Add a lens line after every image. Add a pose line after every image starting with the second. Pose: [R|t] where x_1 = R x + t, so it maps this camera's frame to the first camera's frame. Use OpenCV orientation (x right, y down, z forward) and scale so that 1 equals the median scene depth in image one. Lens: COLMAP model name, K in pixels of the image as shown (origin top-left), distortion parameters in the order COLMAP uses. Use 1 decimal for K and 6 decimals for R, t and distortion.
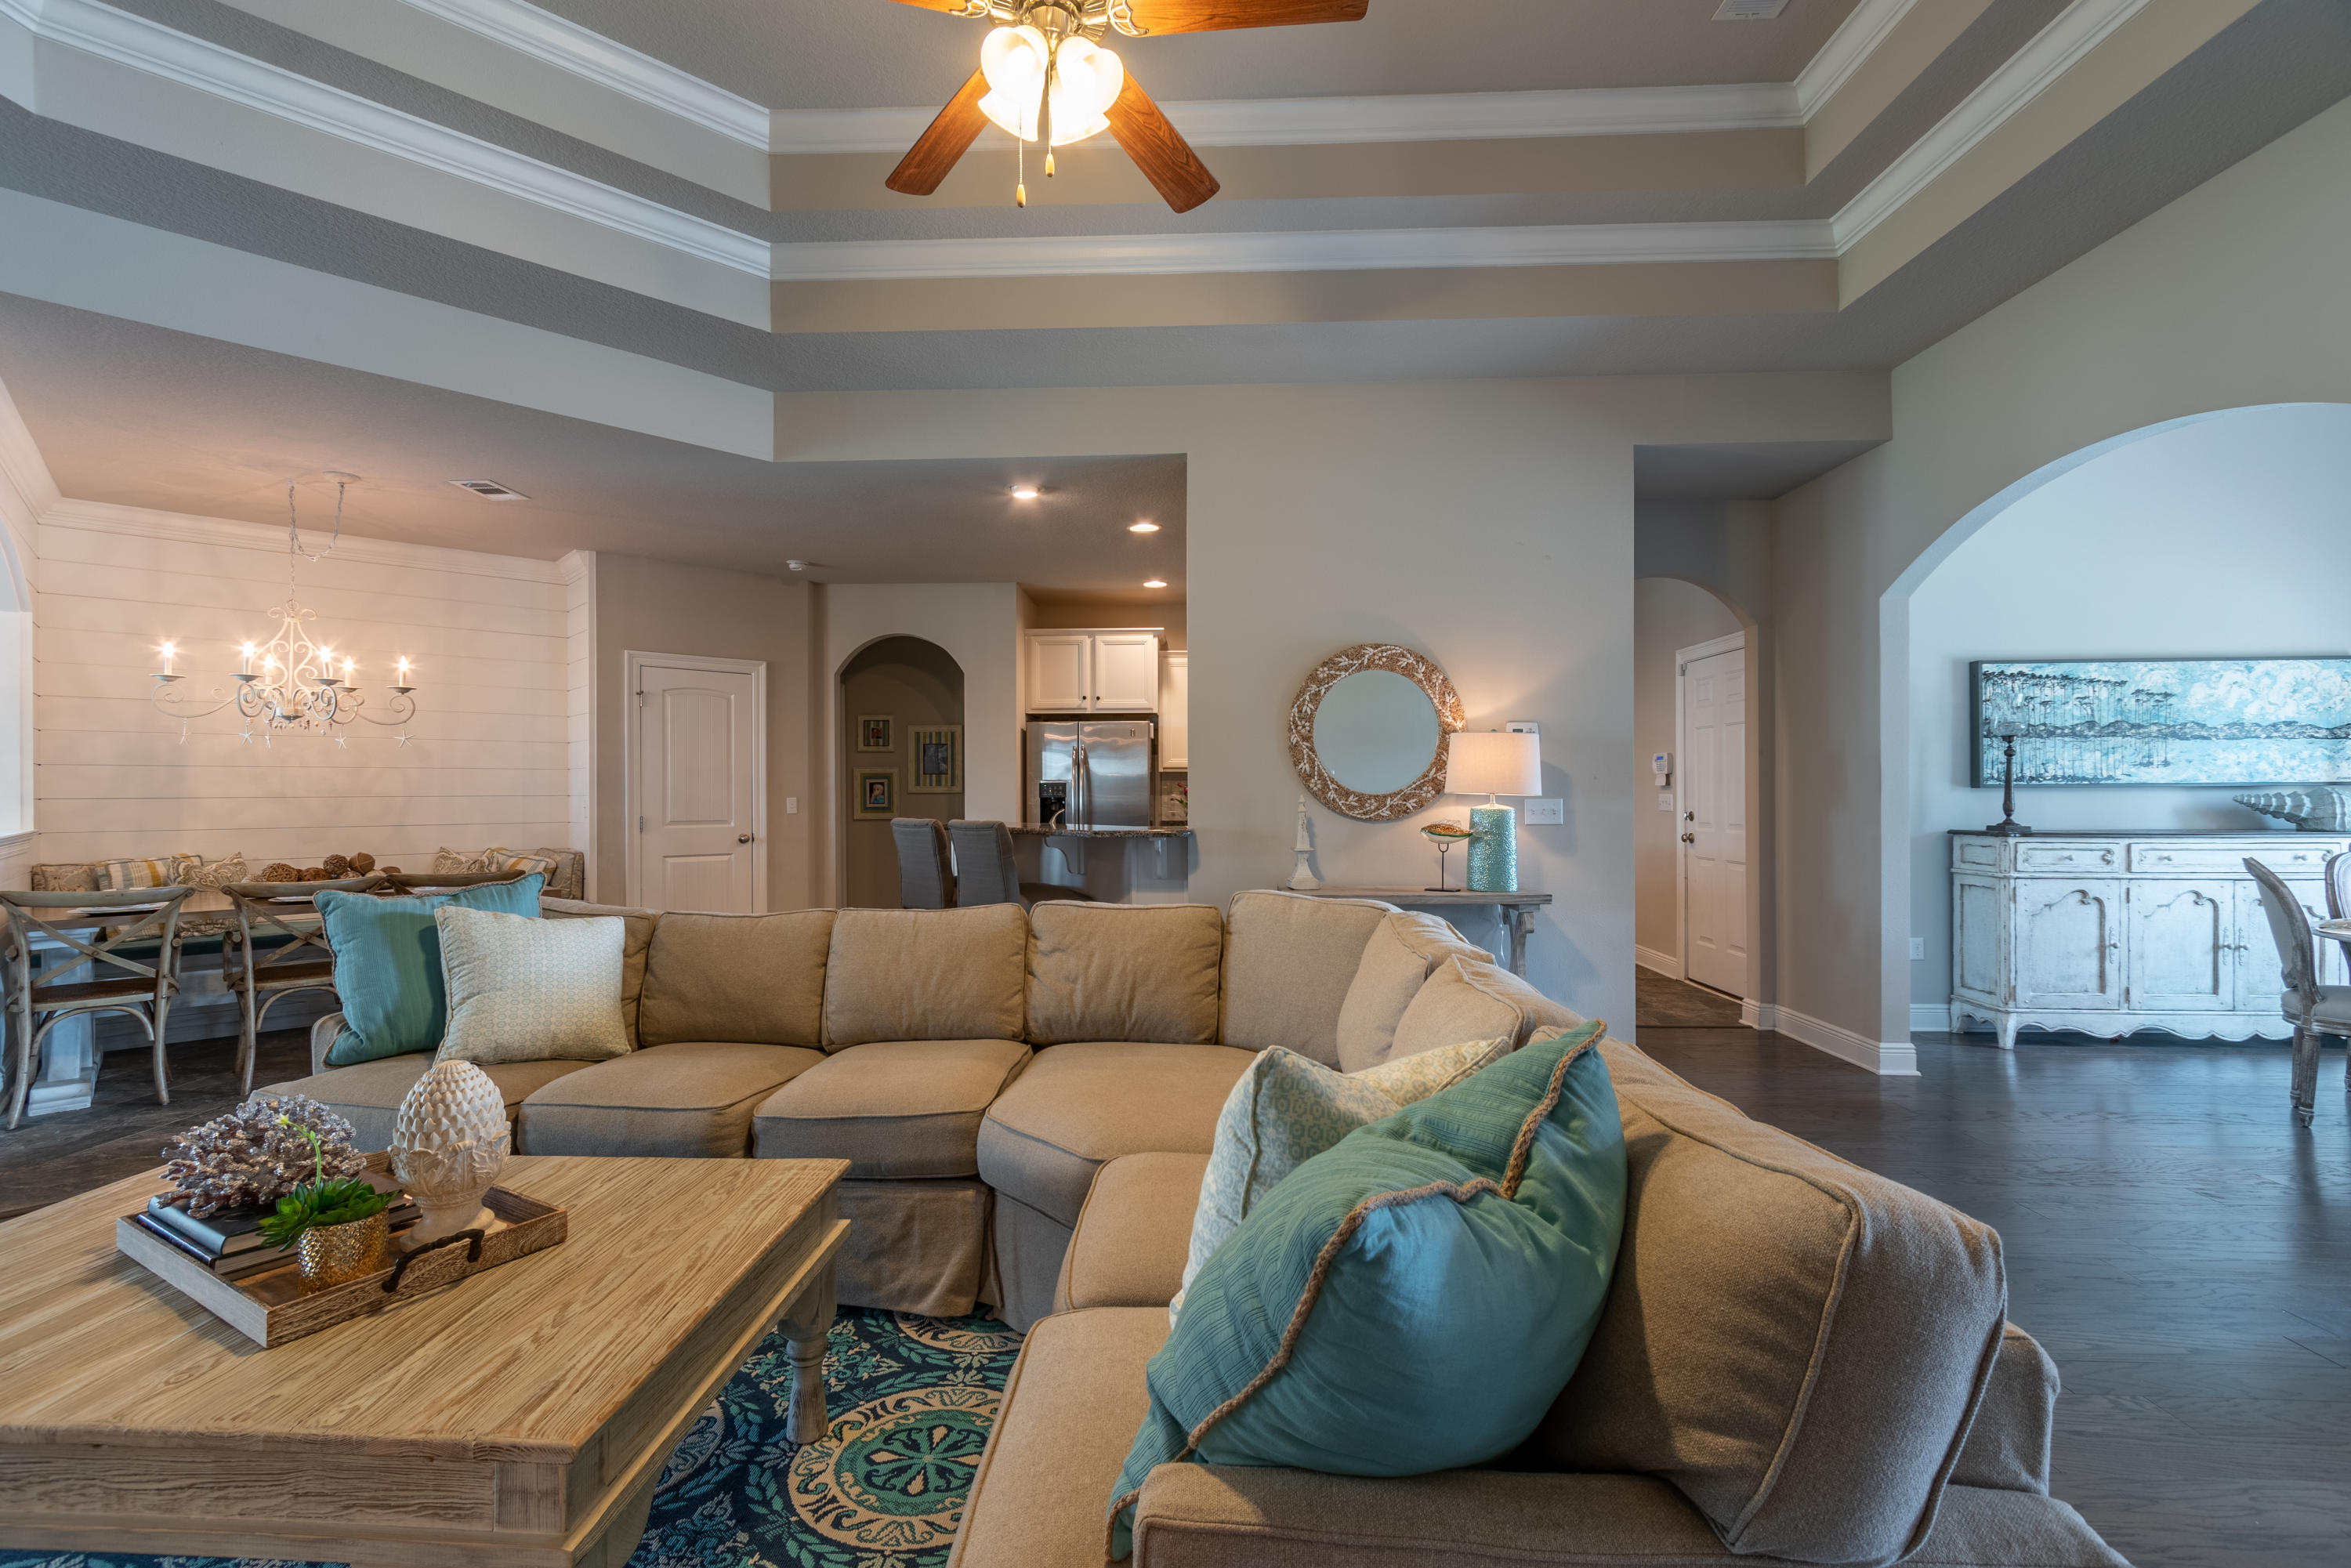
lens RADIAL K [[1026.4, 0, 1151.9], [0, 1026.4, 794.1], [0, 0, 1]] dist [0.002939, -0.000335]
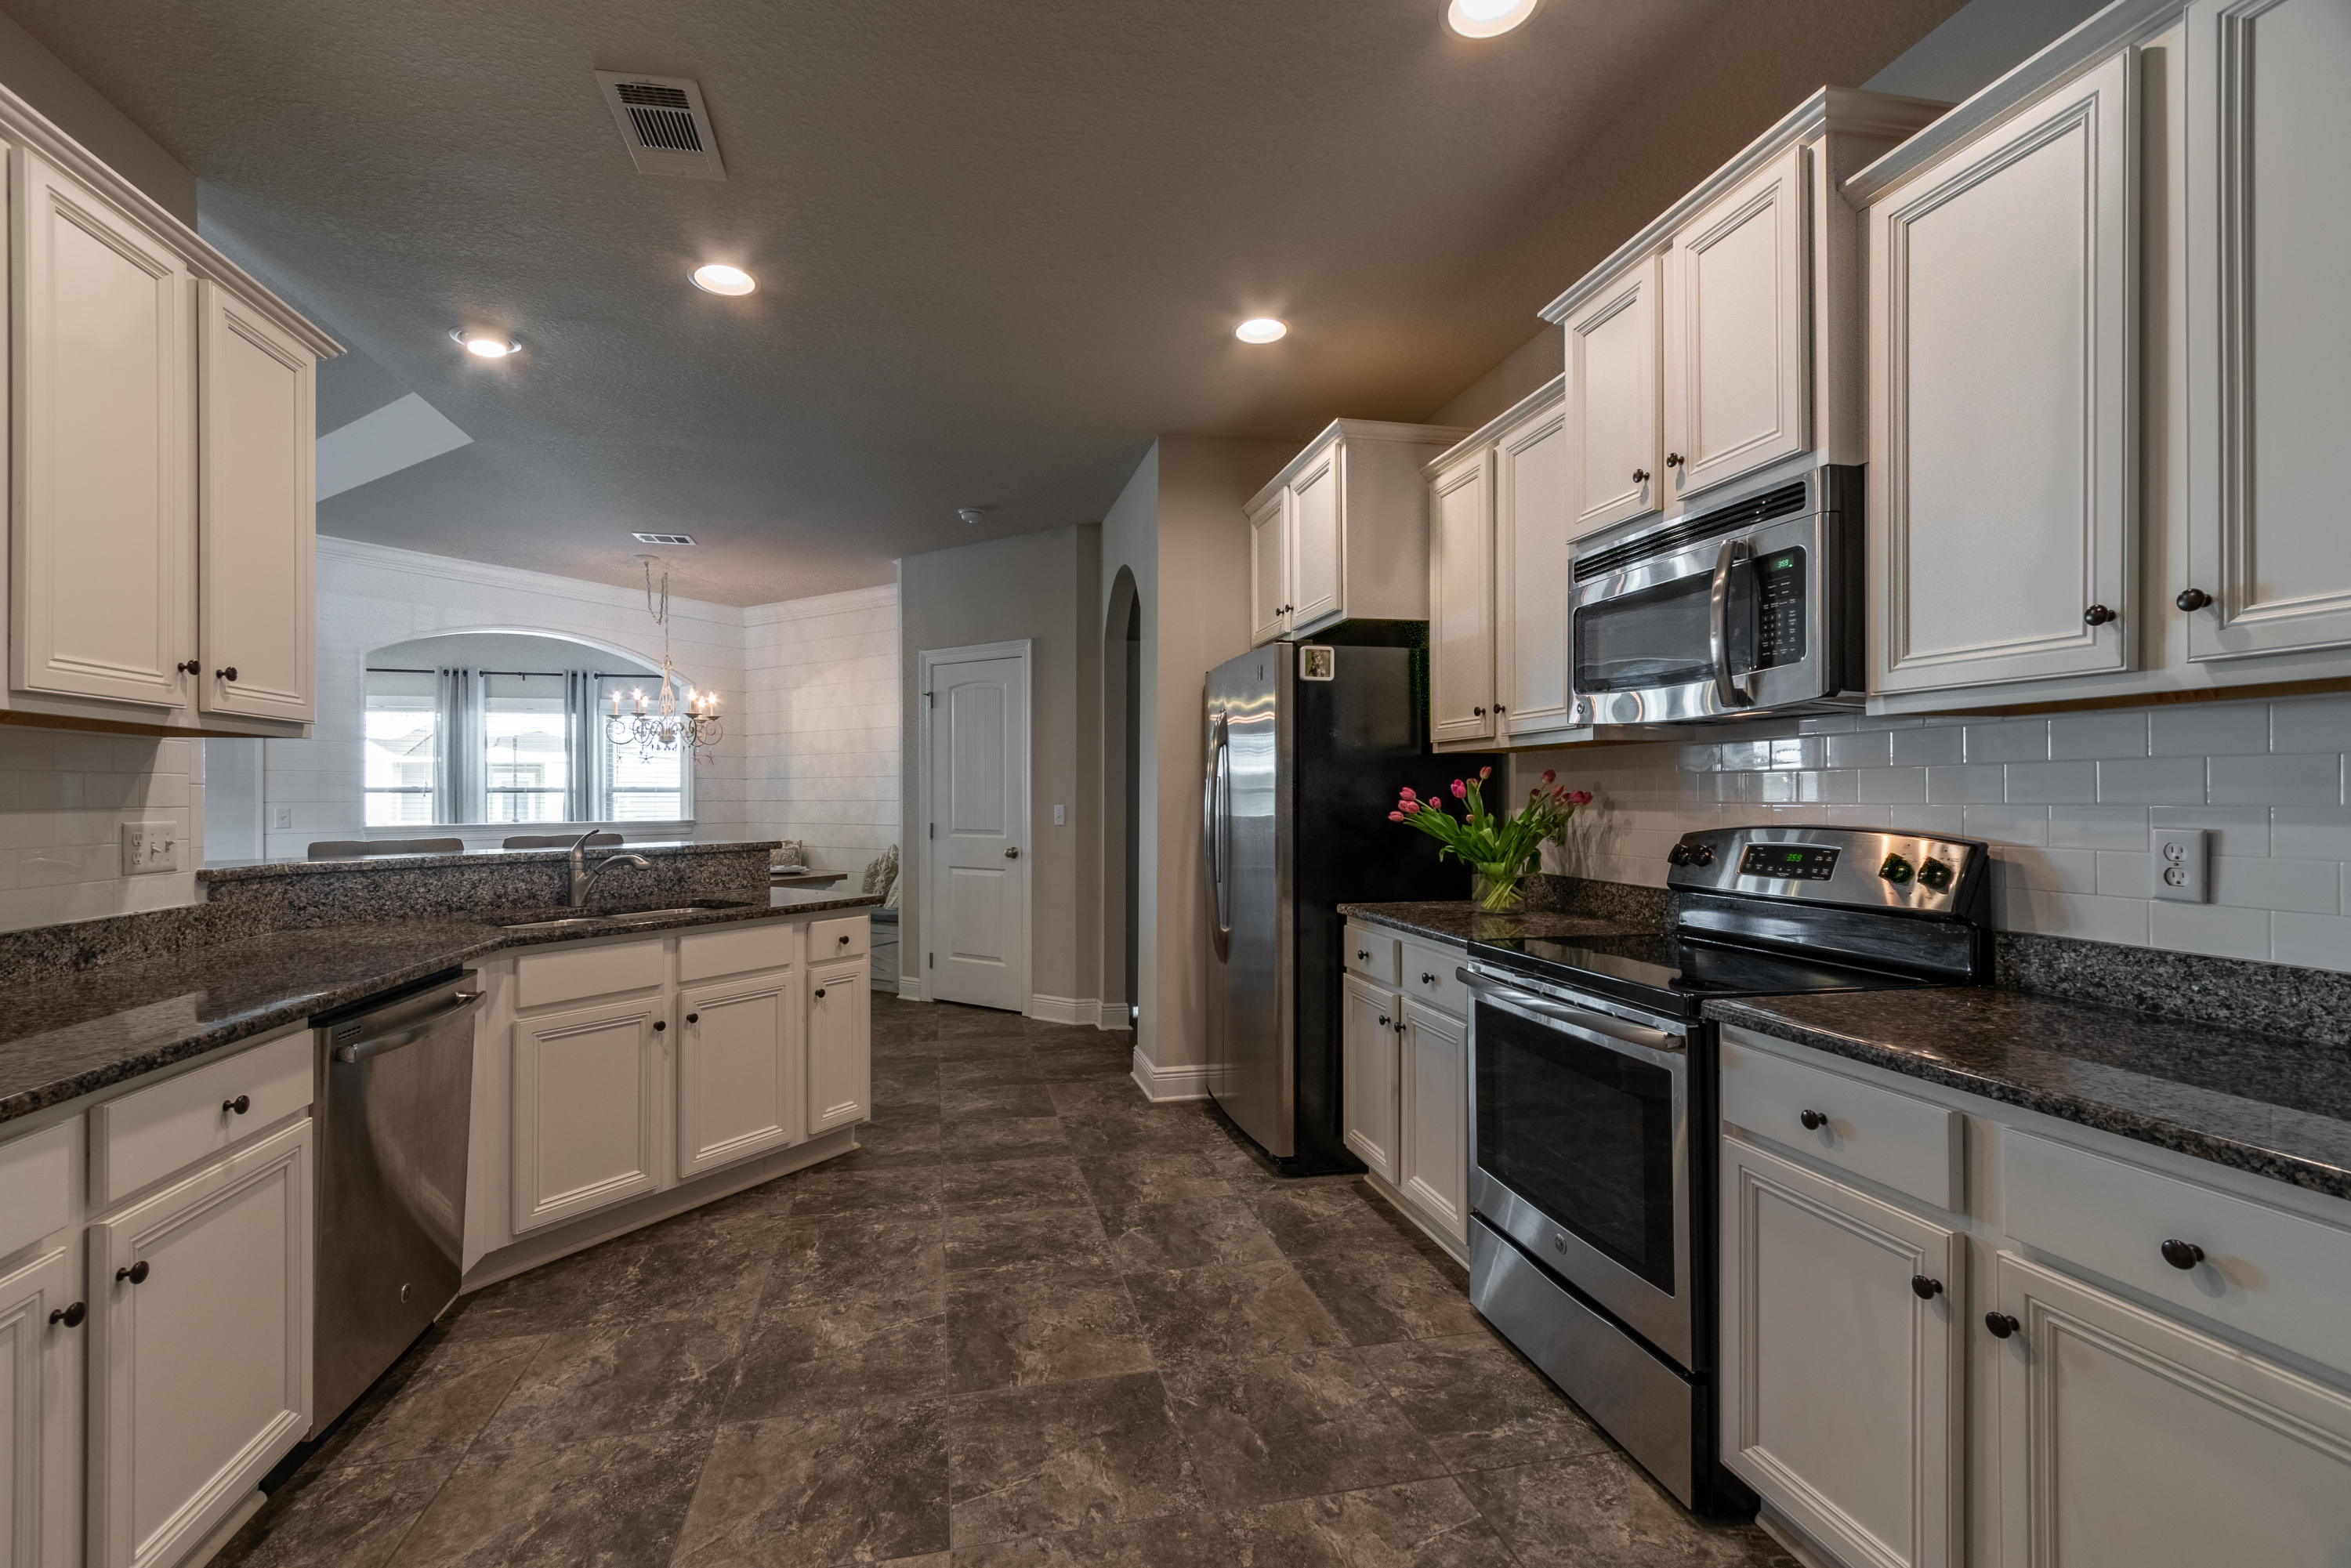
lens RADIAL K [[997.0, 0, 1168.4], [0, 997.0, 806.4], [0, 0, 1]] dist [-0.001306, -0.000193]
pose [[0.273539, 0.013444, -0.961767, 0.580676], [-0.000905, 0.999905, 0.013720, -0.008186], [0.961861, -0.002883, 0.273525, 1.223458]]
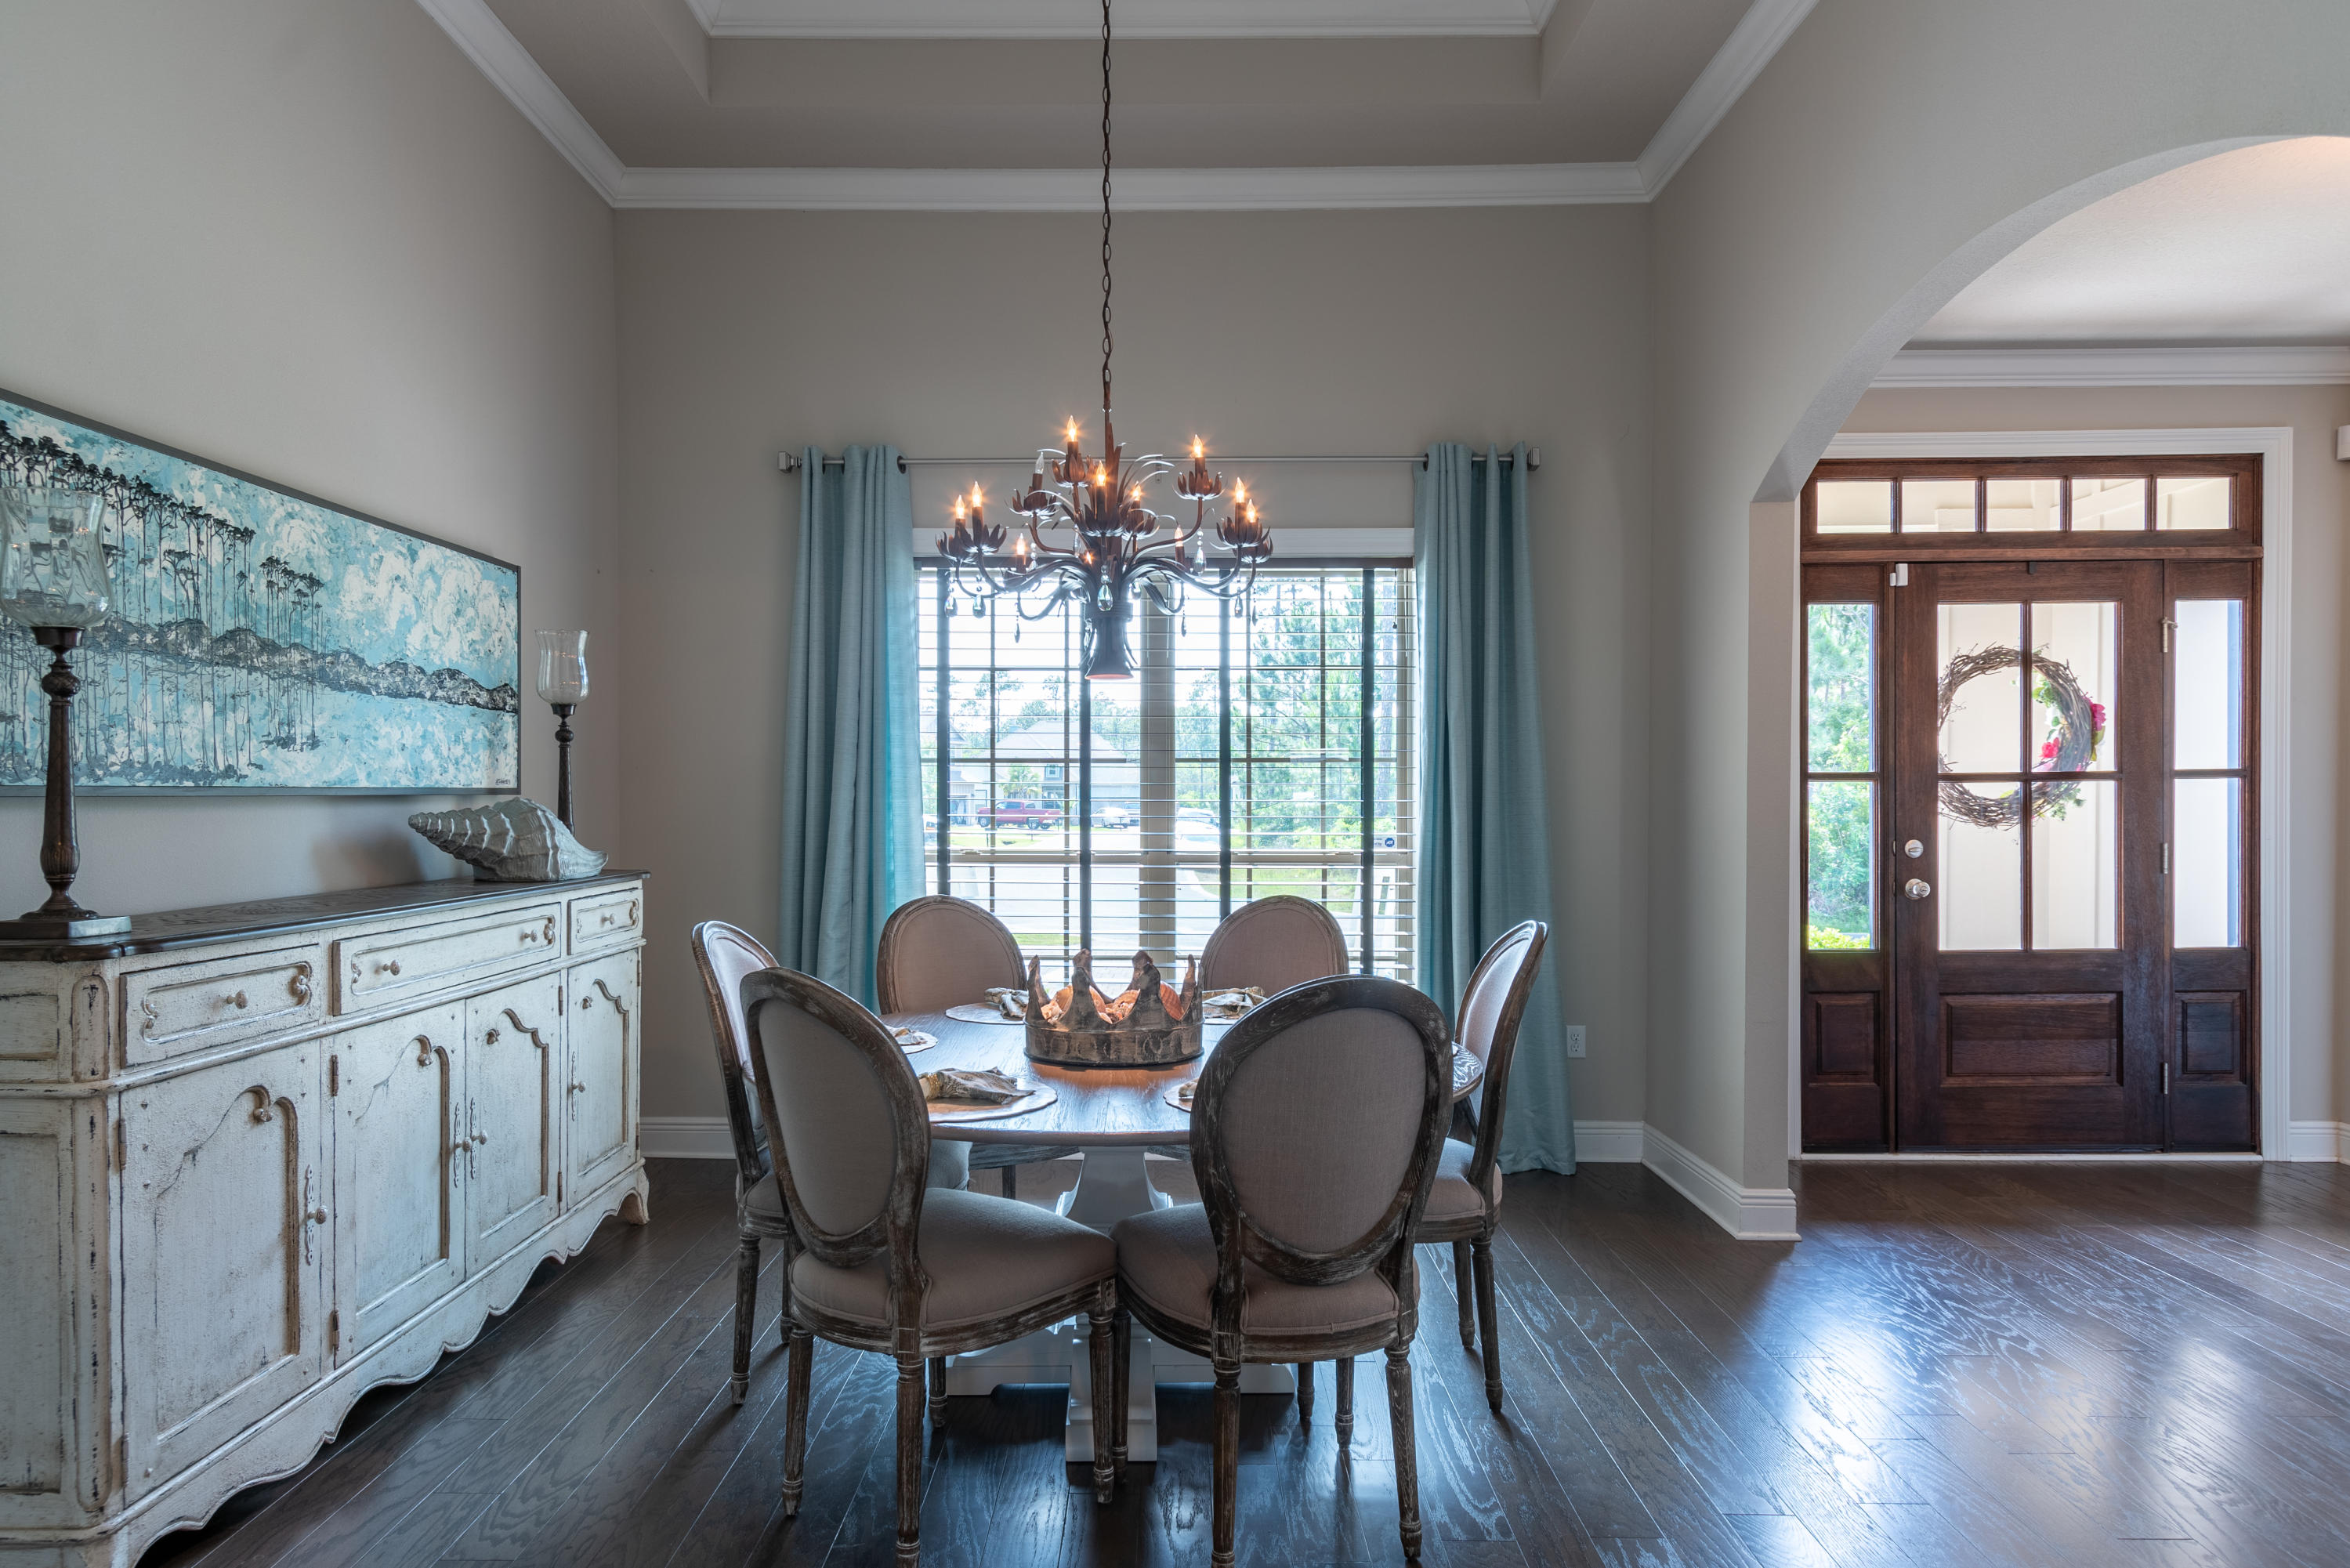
lens RADIAL K [[1403.3, 0, 1169.4], [0, 1403.3, 819.0], [0, 0, 1]] dist [0.008363, 0.000052]
pose [[-0.041681, -0.011707, 0.999062, 0.386023], [0.002817, 0.999926, 0.011835, -0.003559], [-0.999127, 0.003308, -0.041645, 0.670579]]
